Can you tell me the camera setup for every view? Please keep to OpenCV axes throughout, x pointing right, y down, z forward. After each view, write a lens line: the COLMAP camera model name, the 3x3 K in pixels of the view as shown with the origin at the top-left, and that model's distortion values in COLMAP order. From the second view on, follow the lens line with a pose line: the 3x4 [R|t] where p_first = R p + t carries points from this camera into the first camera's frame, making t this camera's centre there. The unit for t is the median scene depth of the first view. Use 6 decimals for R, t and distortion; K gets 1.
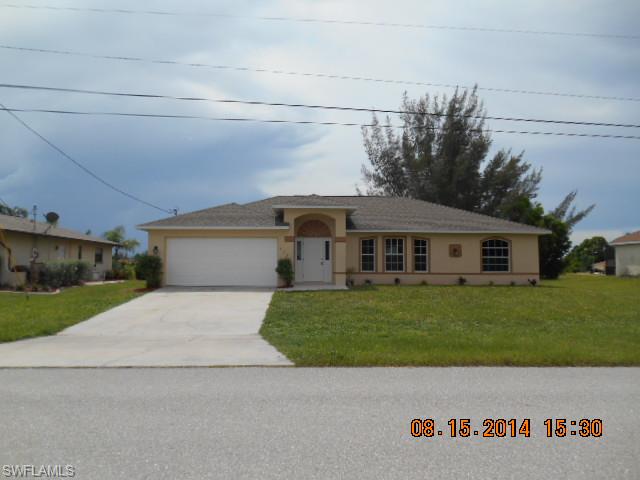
lens RADIAL K [[482.0, 0, 320.0], [0, 482.0, 240.0], [0, 0, 1]] dist [-0.033448, 0.001058]
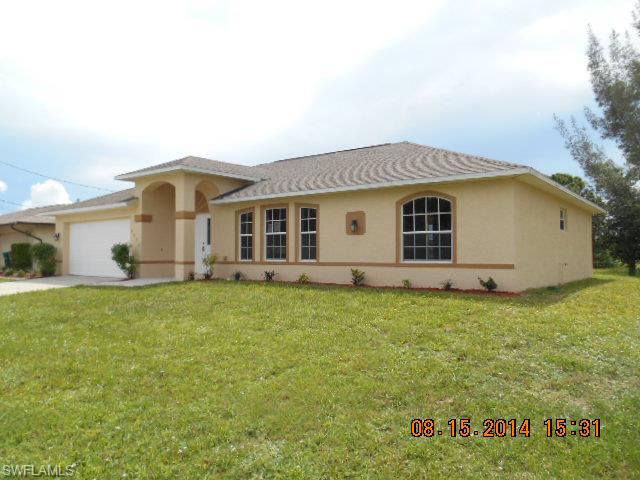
lens RADIAL K [[482.0, 0, 320.0], [0, 482.0, 240.0], [0, 0, 1]] dist [-0.033448, 0.001058]
pose [[0.778760, -0.025232, -0.626815, 0.597762], [0.042691, 0.999006, 0.012826, 0.032727], [0.625868, -0.036748, 0.779063, 0.539795]]
